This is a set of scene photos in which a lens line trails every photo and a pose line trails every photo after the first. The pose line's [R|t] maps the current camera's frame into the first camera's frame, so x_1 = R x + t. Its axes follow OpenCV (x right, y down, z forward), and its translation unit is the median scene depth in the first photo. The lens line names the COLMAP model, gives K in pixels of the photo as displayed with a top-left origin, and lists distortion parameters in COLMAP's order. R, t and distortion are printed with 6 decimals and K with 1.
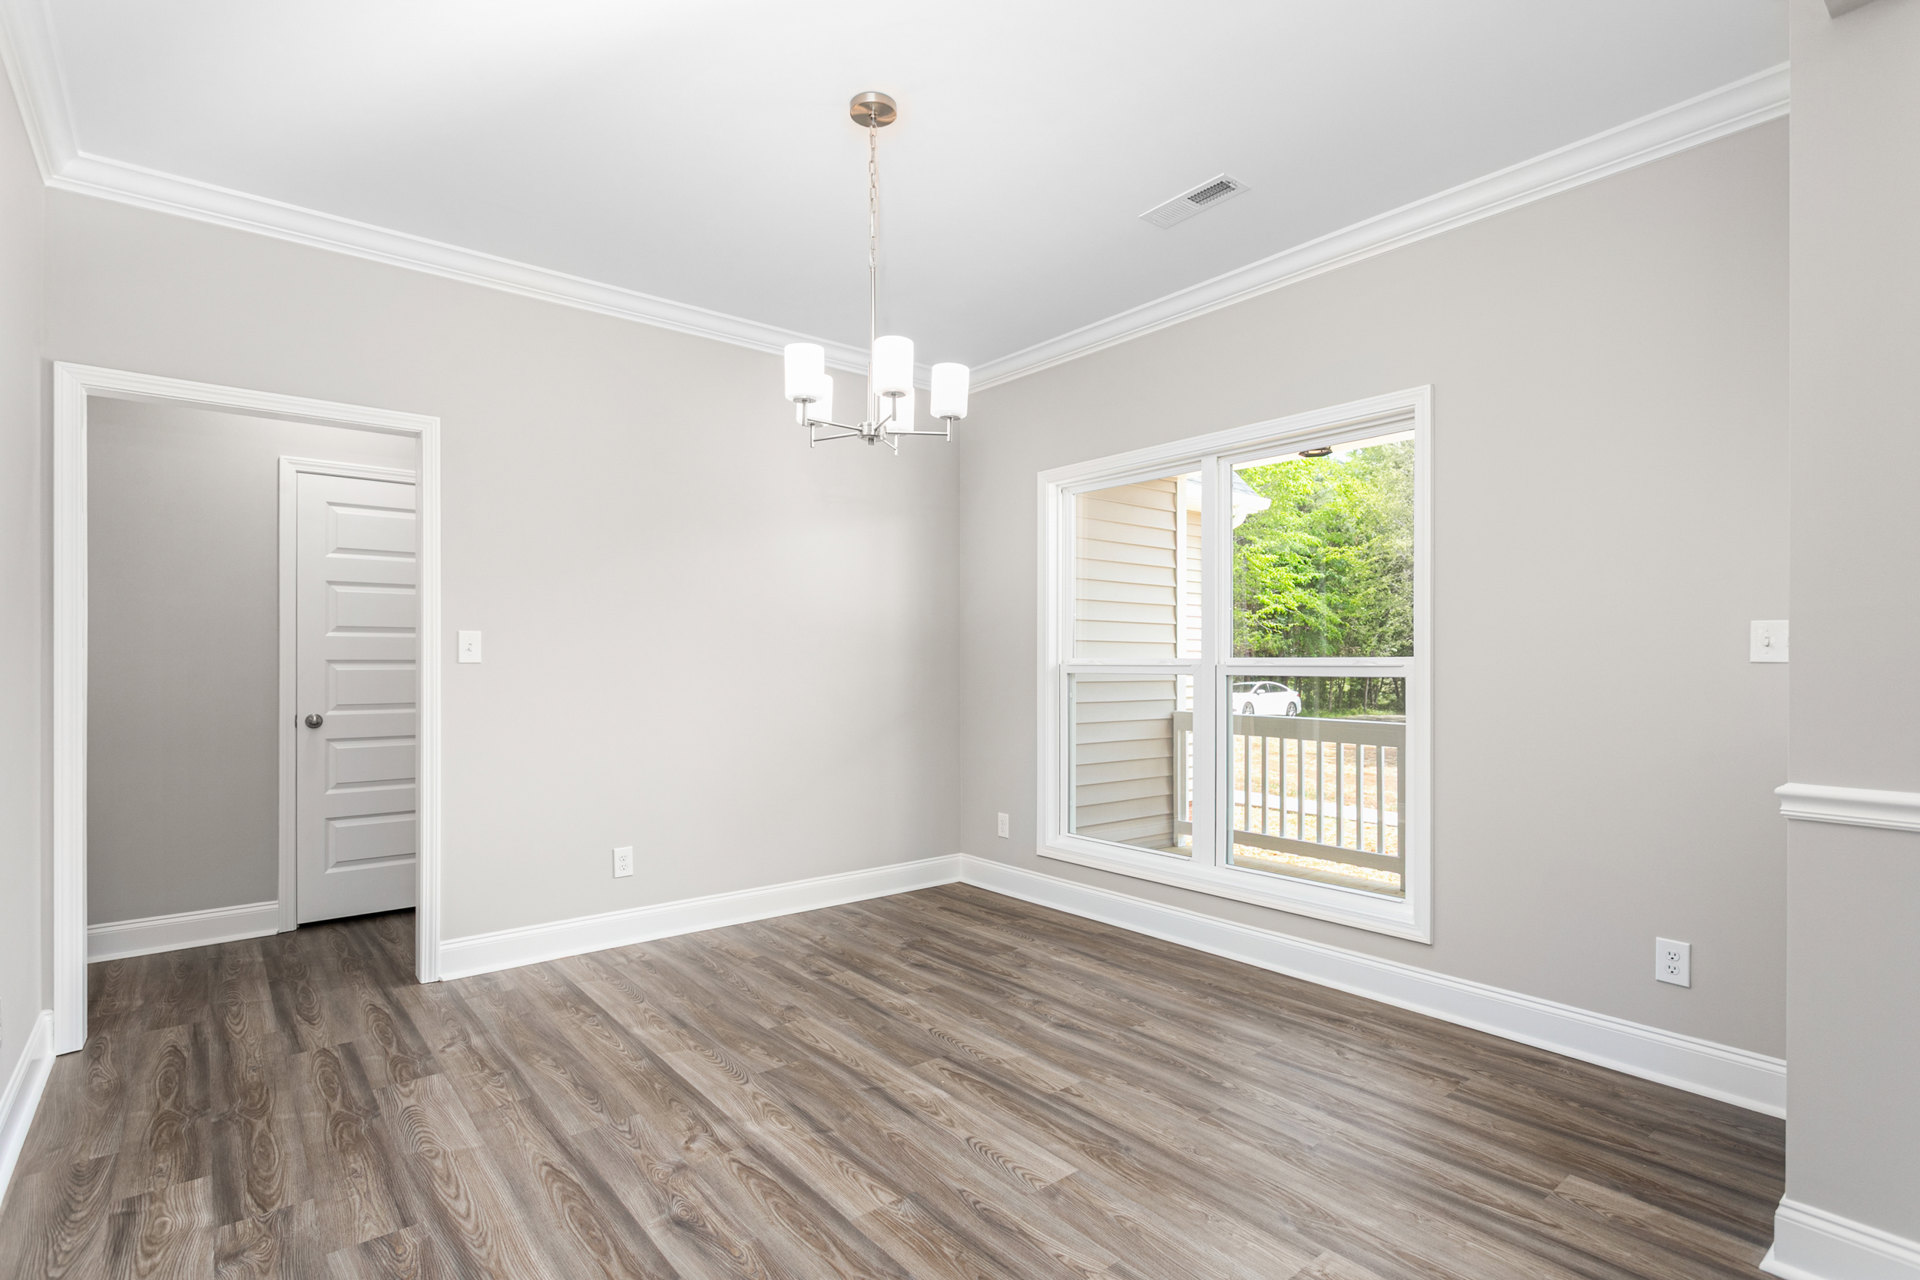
lens RADIAL K [[924.9, 0, 957.4], [0, 924.9, 648.3], [0, 0, 1]] dist [0.000876, 0.000383]
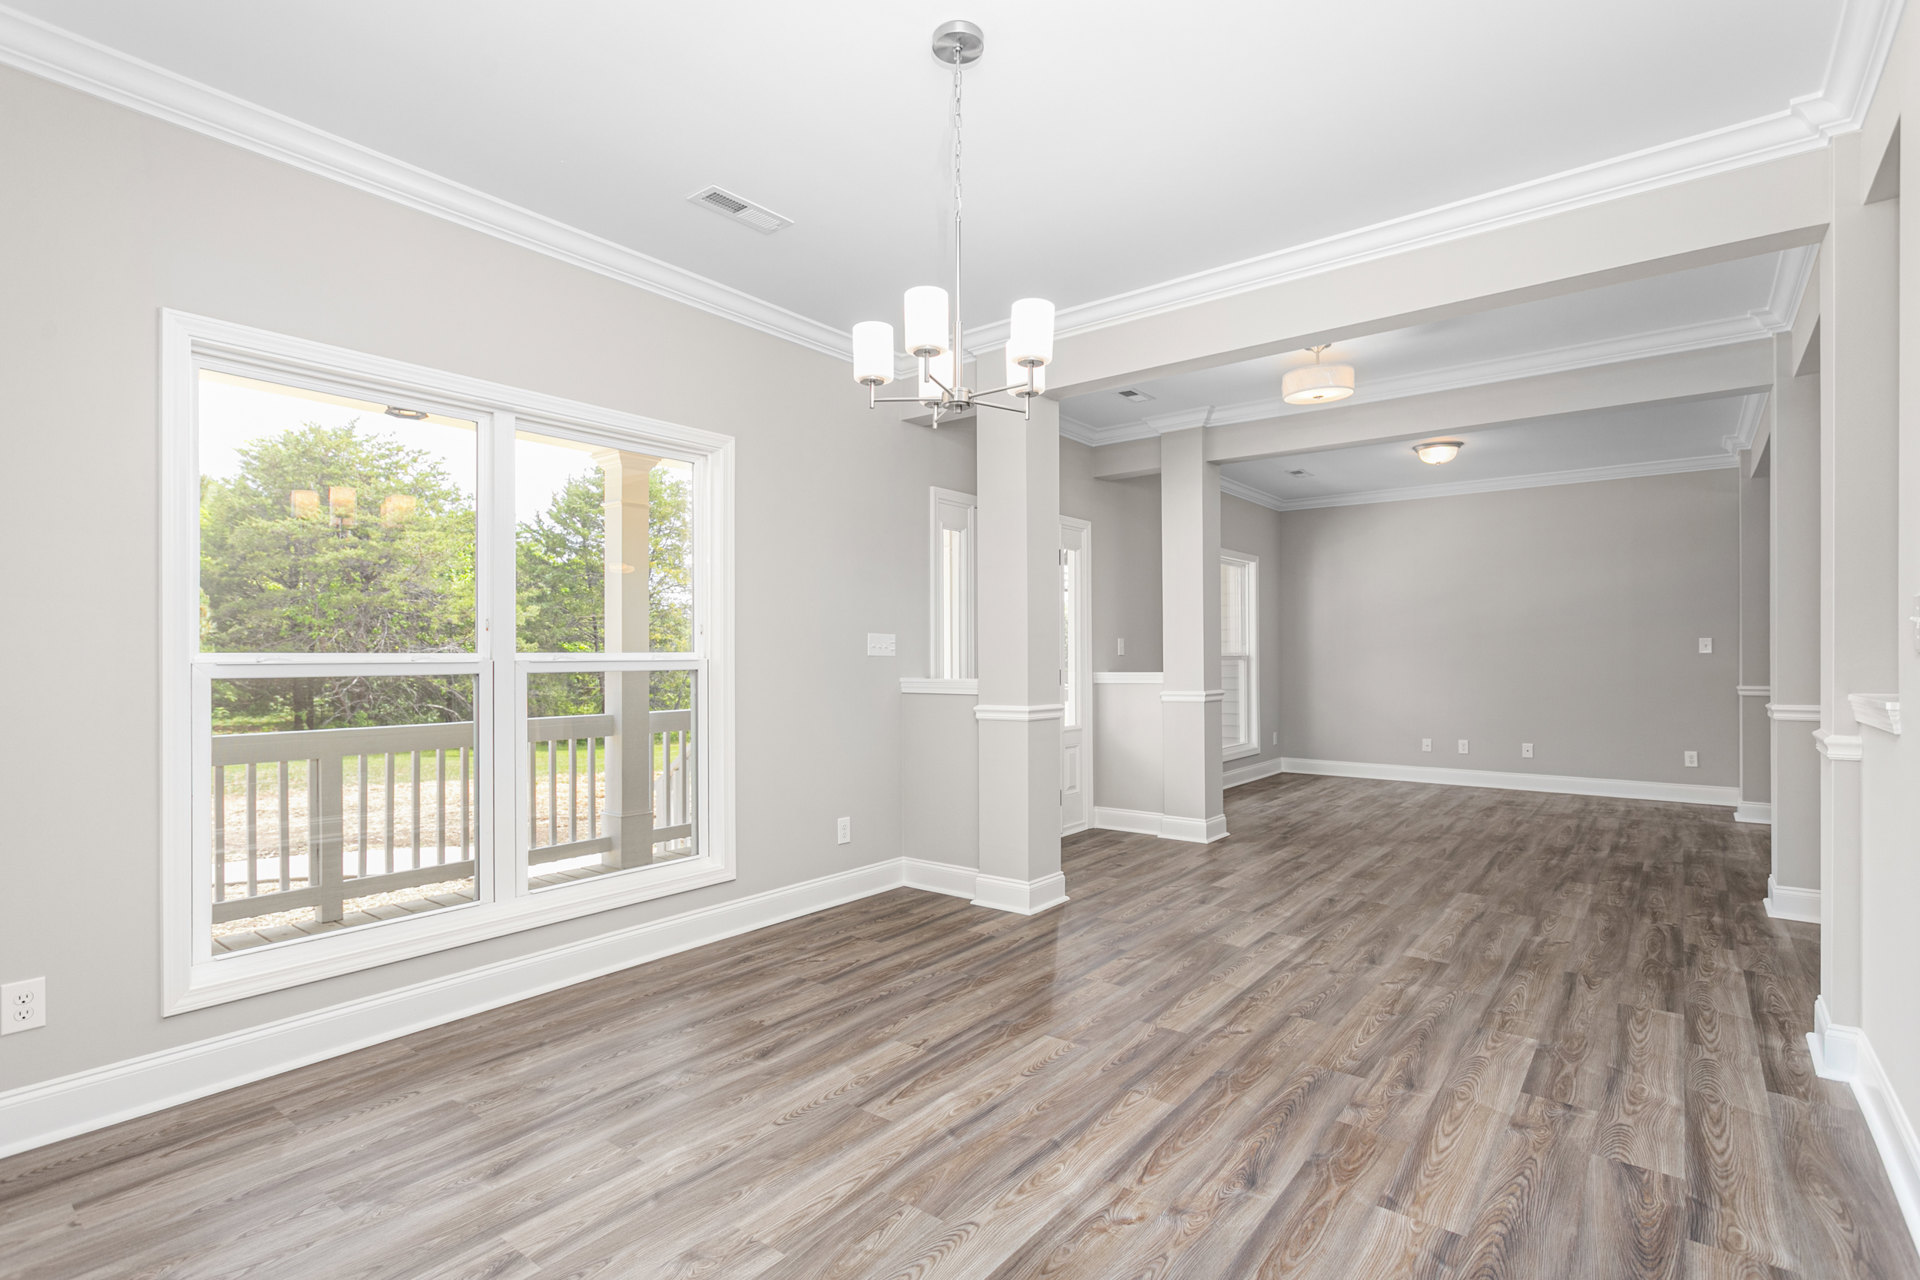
lens RADIAL K [[924.9, 0, 948.1], [0, 924.9, 651.5], [0, 0, 1]] dist [0.000876, 0.000383]
pose [[-0.213071, 0.006372, 0.977016, -0.833782], [-0.009049, 0.999923, -0.008495, 0.015117], [-0.976995, -0.010651, -0.212997, 1.034184]]
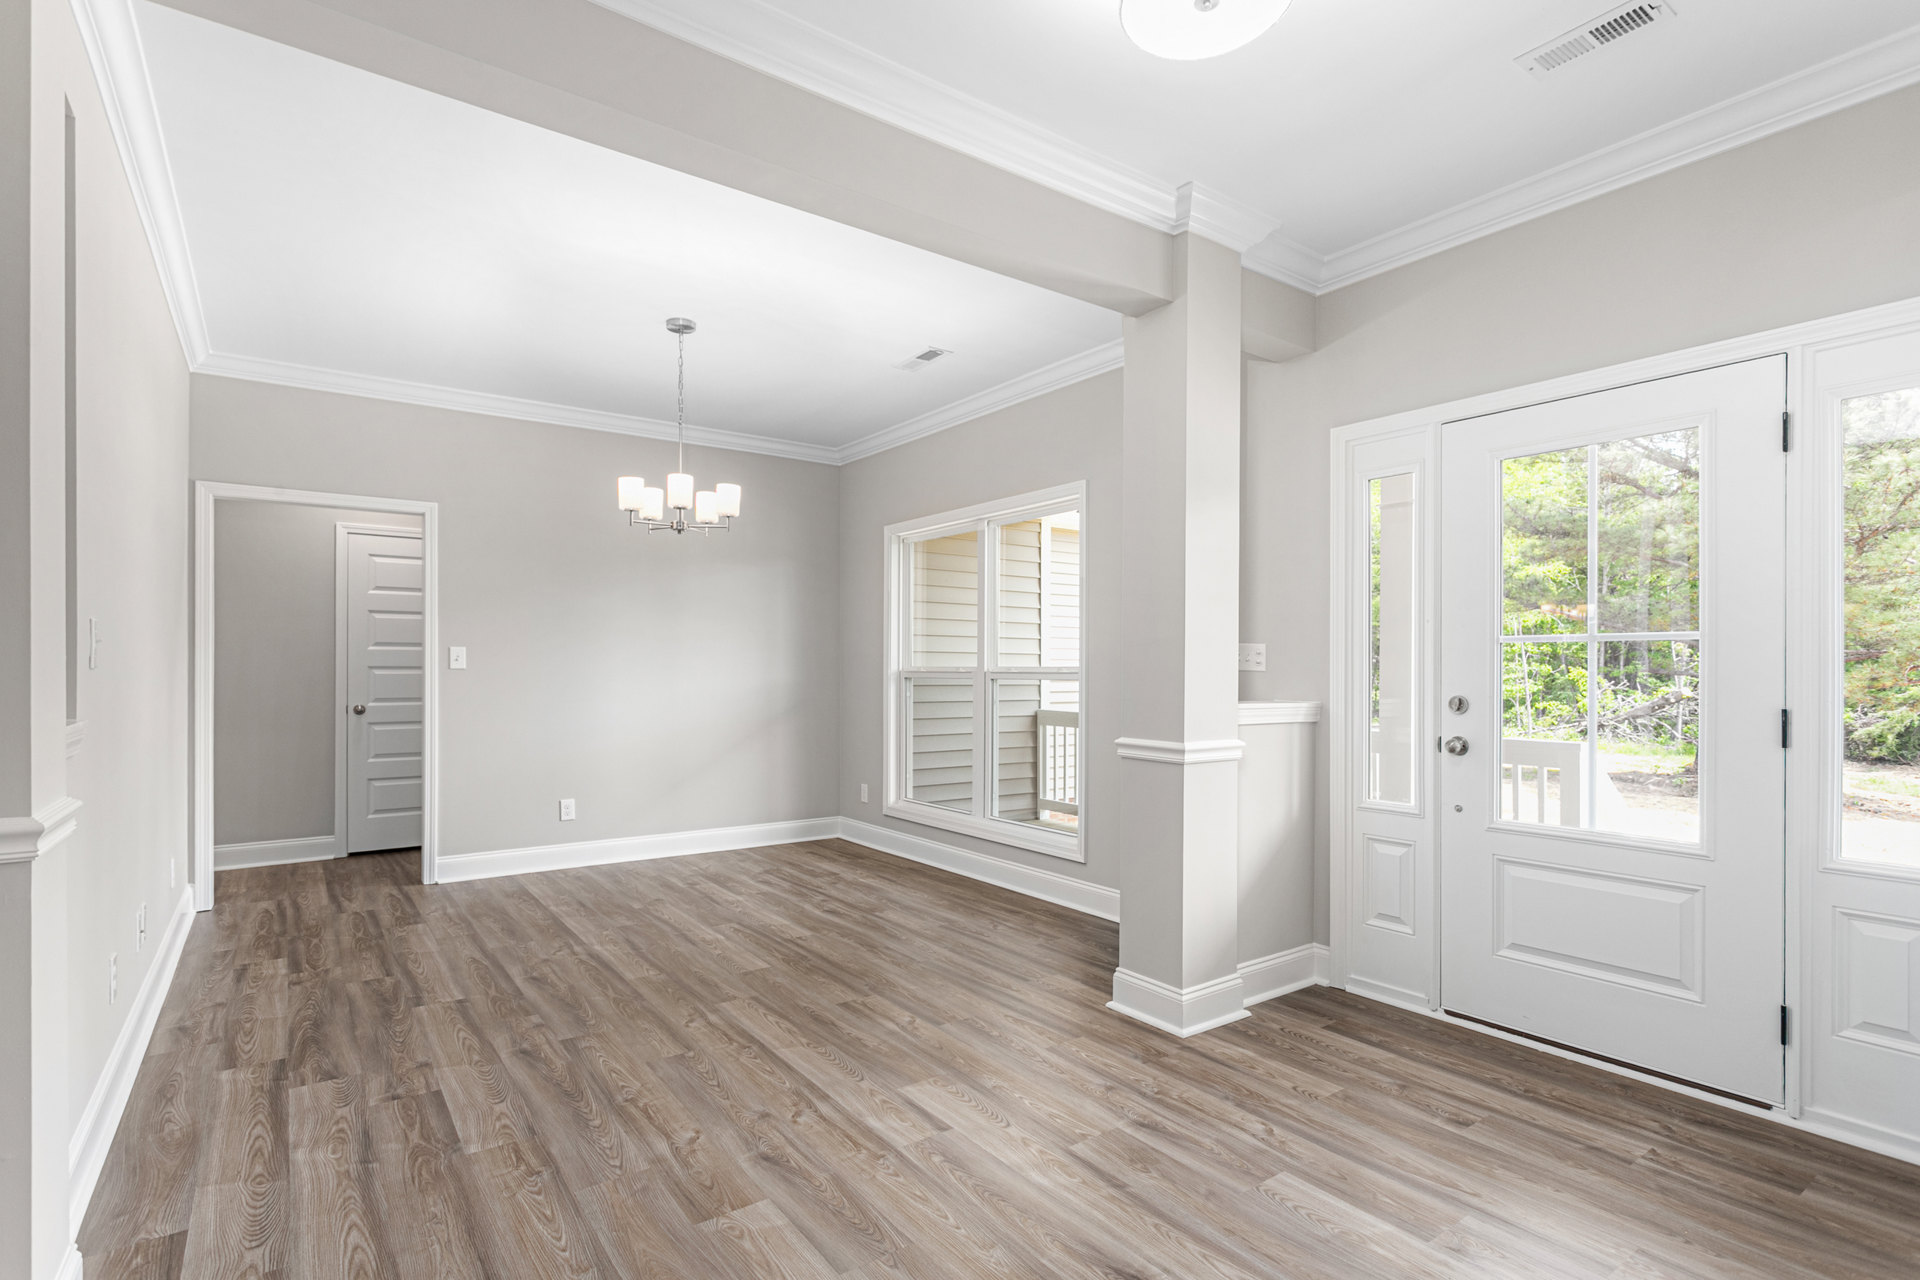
lens RADIAL K [[924.9, 0, 951.9], [0, 924.9, 656.0], [0, 0, 1]] dist [0.000876, 0.000383]
pose [[0.998154, 0.001604, -0.060711, 0.409735], [-0.001585, 0.999999, 0.000371, -0.007556], [0.060711, -0.000274, 0.998155, -0.495822]]
